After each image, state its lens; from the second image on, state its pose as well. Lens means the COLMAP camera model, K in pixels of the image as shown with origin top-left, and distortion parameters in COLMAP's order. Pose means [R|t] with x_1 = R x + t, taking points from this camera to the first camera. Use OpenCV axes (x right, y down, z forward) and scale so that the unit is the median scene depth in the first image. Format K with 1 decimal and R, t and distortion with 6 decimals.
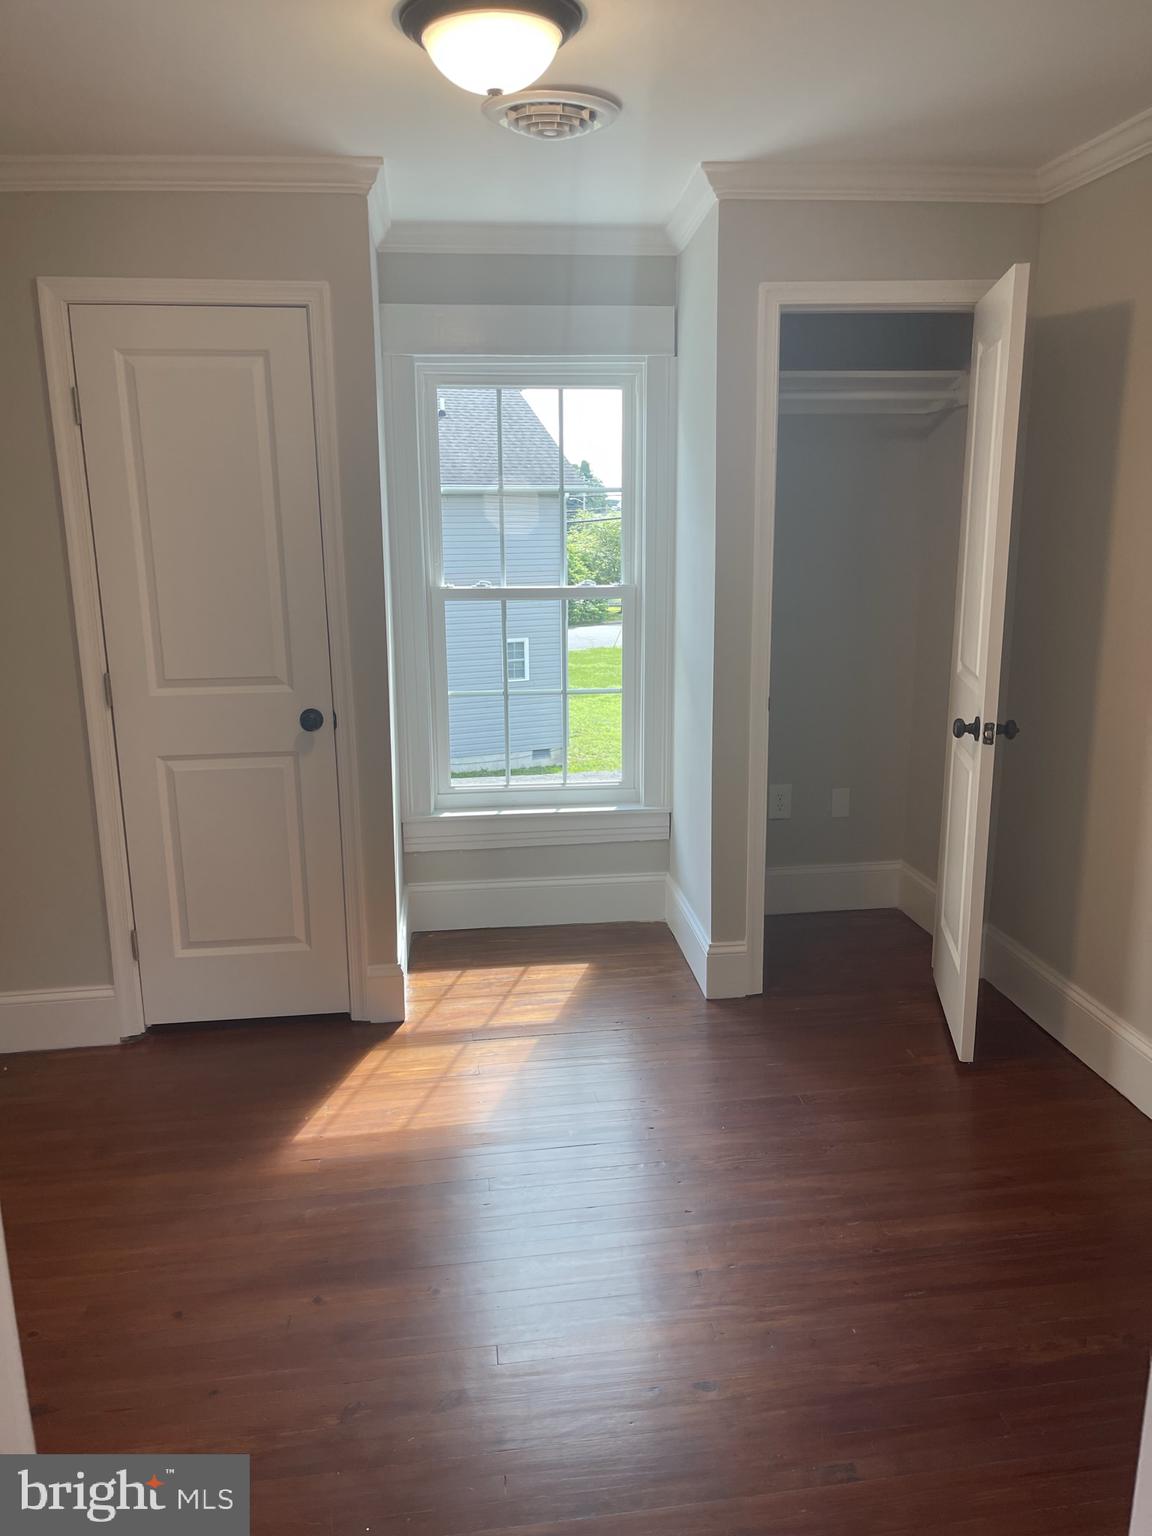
lens RADIAL K [[1150.2, 0, 576.0], [0, 1150.2, 768.0], [0, 0, 1]] dist [-0.004240, -0.000852]
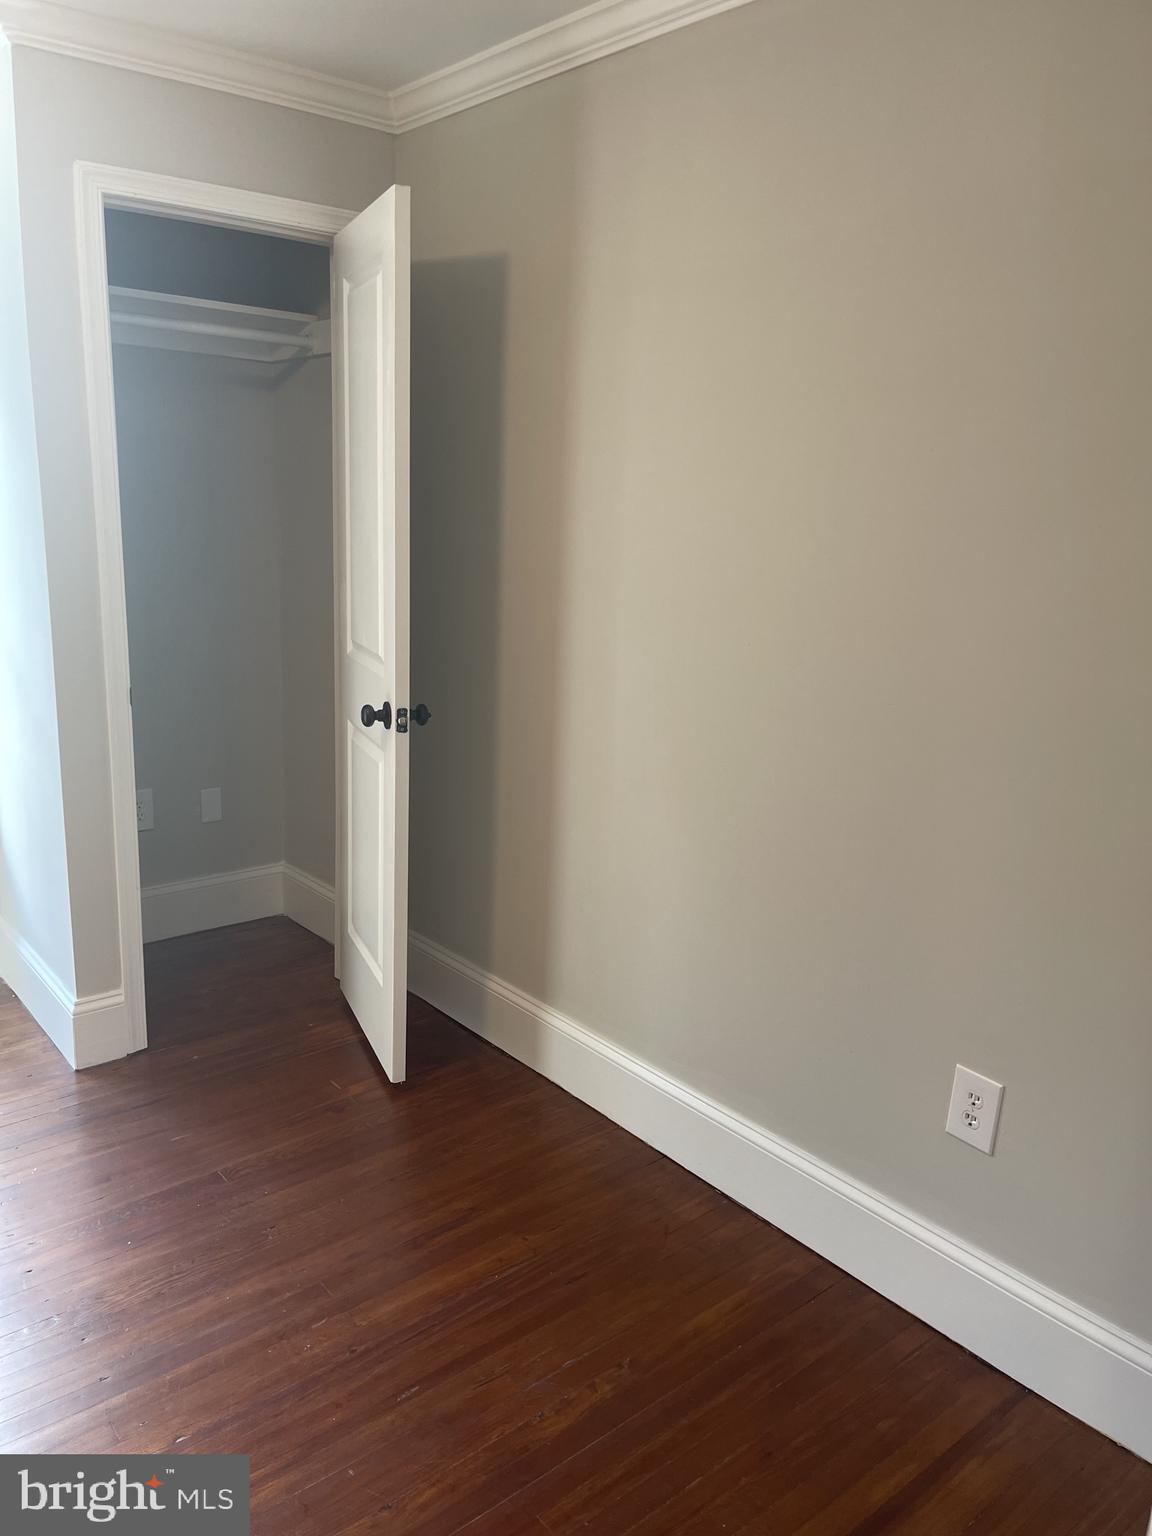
lens RADIAL K [[1186.1, 0, 576.0], [0, 1186.1, 768.0], [0, 0, 1]] dist [0.032846, -0.004505]
pose [[0.841800, -0.082252, 0.533486, -0.022378], [0.073493, 0.996583, 0.037686, -0.016140], [-0.534764, 0.007483, 0.844969, 0.130146]]
